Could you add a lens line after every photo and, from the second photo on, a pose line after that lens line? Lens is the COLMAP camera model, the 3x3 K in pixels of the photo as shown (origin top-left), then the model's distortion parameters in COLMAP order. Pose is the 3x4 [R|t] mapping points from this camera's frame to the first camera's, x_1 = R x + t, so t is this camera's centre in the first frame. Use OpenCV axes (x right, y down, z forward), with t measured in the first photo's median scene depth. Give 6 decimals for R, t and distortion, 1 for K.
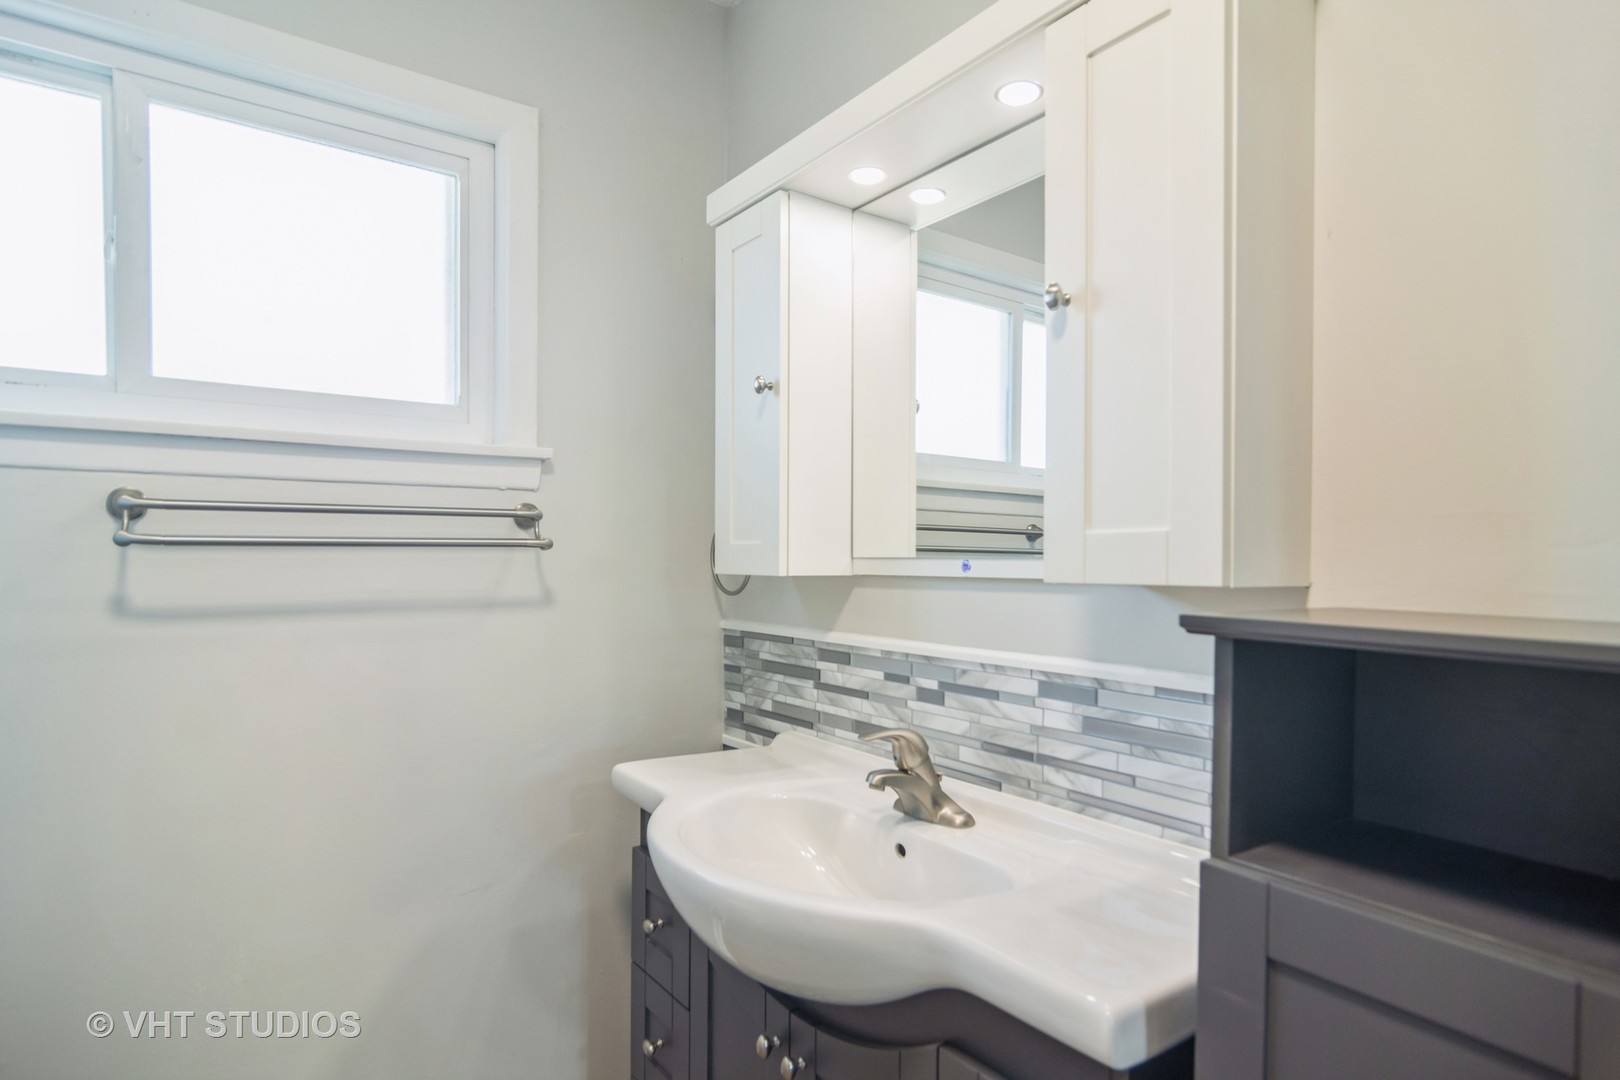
lens RADIAL K [[872.4, 0, 810.7], [0, 872.4, 563.0], [0, 0, 1]] dist [-0.004423, -0.000273]
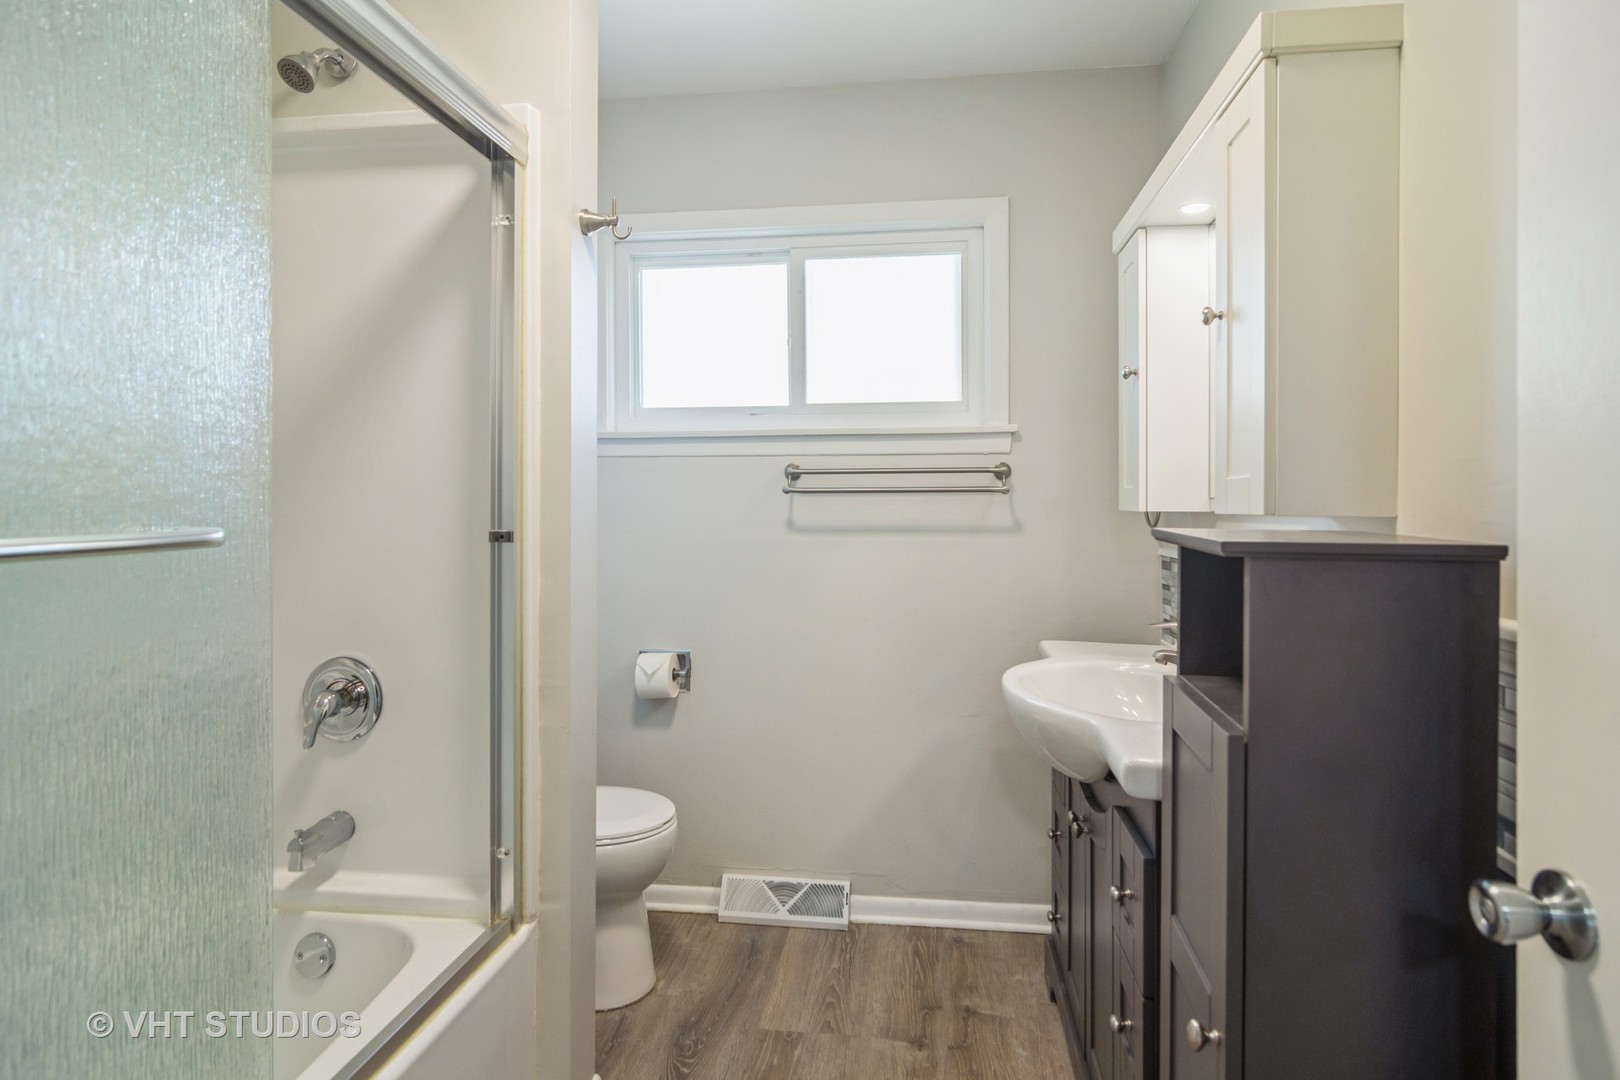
lens RADIAL K [[858.5, 0, 815.3], [0, 858.5, 502.2], [0, 0, 1]] dist [-0.000402, -0.000123]
pose [[0.721145, -0.002091, -0.692781, 0.528081], [-0.002156, 0.999984, -0.005262, 0.008172], [0.692781, 0.005288, 0.721128, -0.316809]]
